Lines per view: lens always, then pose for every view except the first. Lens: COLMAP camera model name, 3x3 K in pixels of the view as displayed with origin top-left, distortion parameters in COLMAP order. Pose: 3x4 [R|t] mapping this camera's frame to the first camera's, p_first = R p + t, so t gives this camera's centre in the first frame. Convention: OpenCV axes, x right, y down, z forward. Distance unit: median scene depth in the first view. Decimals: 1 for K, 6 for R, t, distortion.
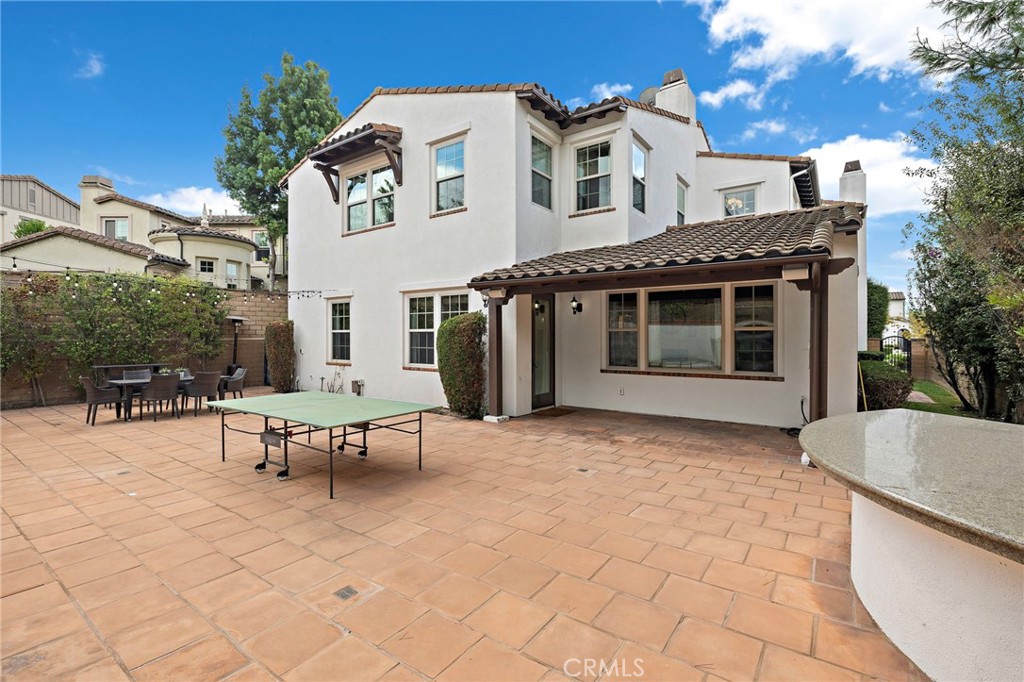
lens RADIAL K [[460.8, 0, 508.0], [0, 460.8, 339.8], [0, 0, 1]] dist [-0.012648, 0.000687]
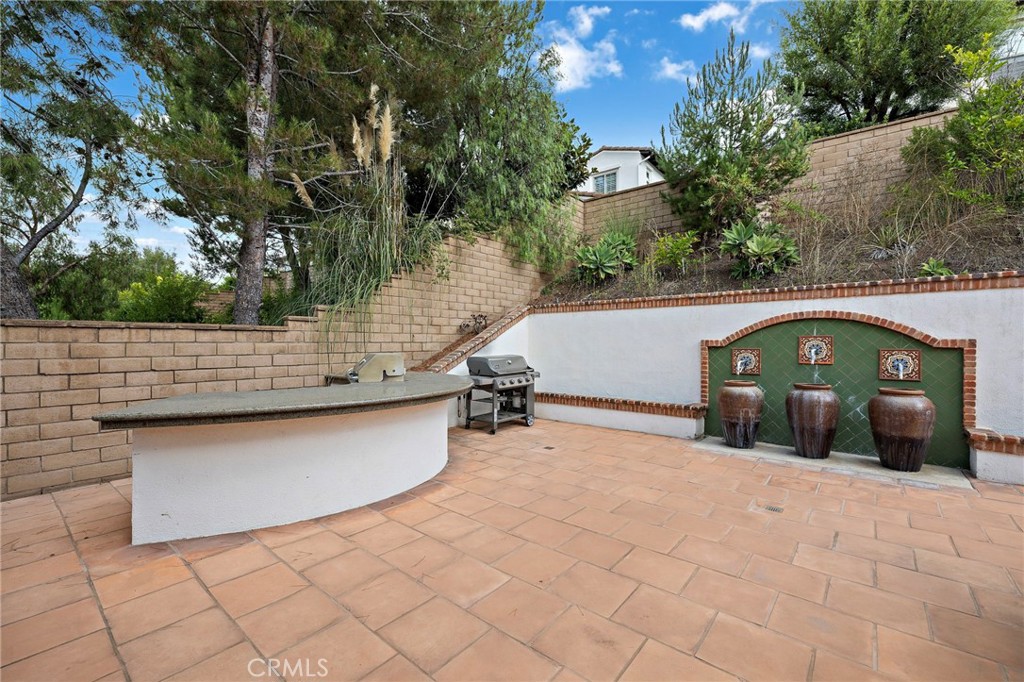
lens RADIAL K [[434.3, 0, 508.4], [0, 434.3, 342.1], [0, 0, 1]] dist [0.002896, -0.000651]
pose [[-0.997136, 0.001538, 0.075616, 0.174487], [0.002077, 0.999973, 0.007049, 0.034651], [-0.075603, 0.007186, -0.997112, 1.285412]]
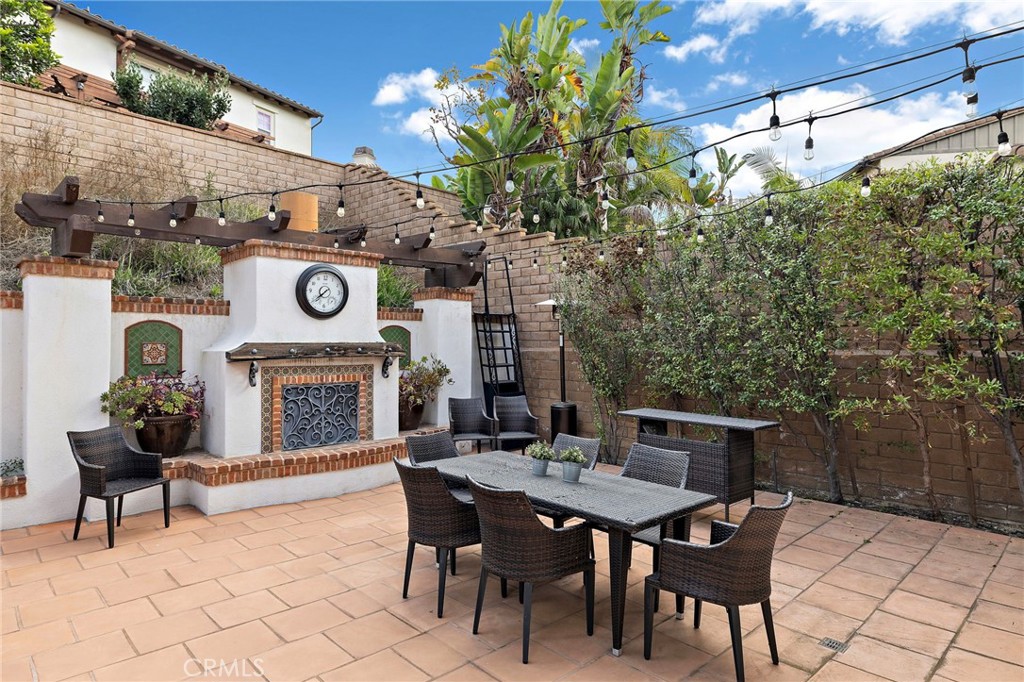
lens RADIAL K [[593.5, 0, 506.4], [0, 593.5, 339.3], [0, 0, 1]] dist [0.001664, 0.002250]
pose [[-0.184661, -0.006397, -0.982781, -0.562784], [-0.007612, 0.999958, -0.005079, -0.017934], [0.982773, 0.006543, -0.184702, 1.903883]]
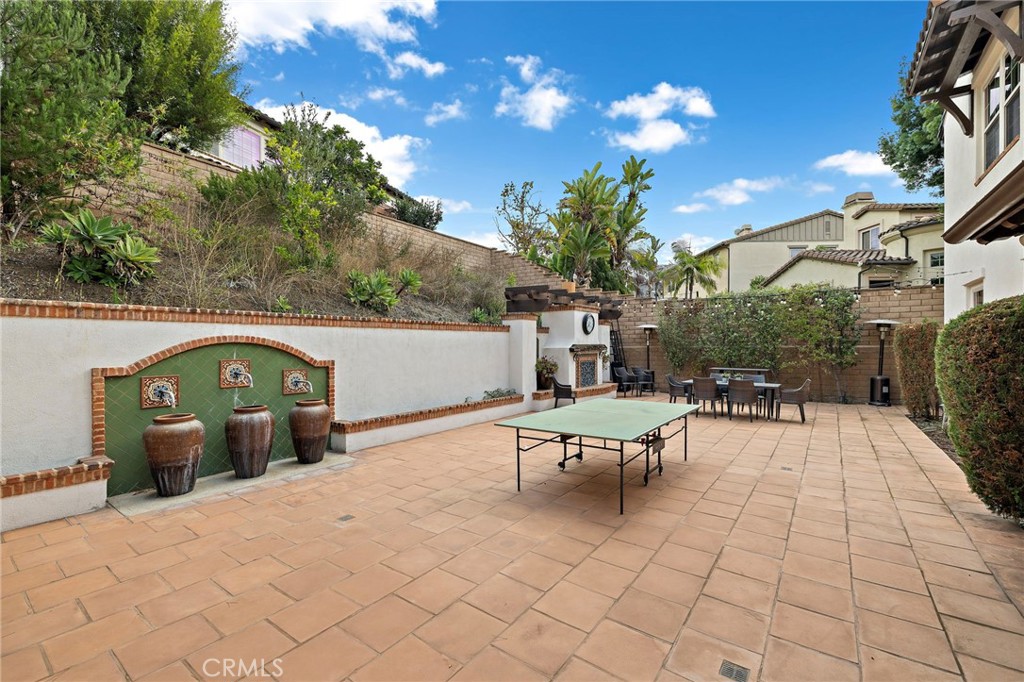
lens RADIAL K [[434.3, 0, 509.2], [0, 434.3, 347.9], [0, 0, 1]] dist [0.002896, -0.000651]
pose [[-0.010719, 0.007461, -0.999915, 0.596690], [-0.001441, 0.999971, 0.007476, -0.010745], [0.999942, 0.001521, -0.010708, 0.866694]]
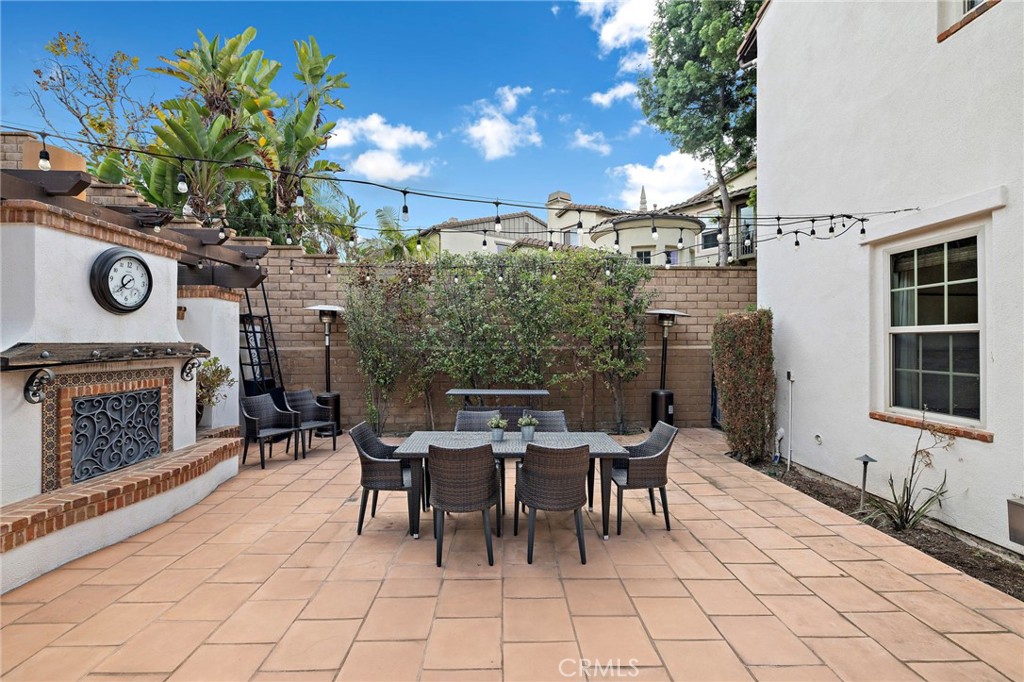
lens RADIAL K [[434.3, 0, 511.8], [0, 434.3, 340.8], [0, 0, 1]] dist [0.002896, -0.000651]
pose [[0.603260, -0.004192, -0.797534, -0.711481], [-0.003999, 0.999958, -0.008281, -0.014079], [0.797535, 0.008185, 0.603218, 1.357184]]
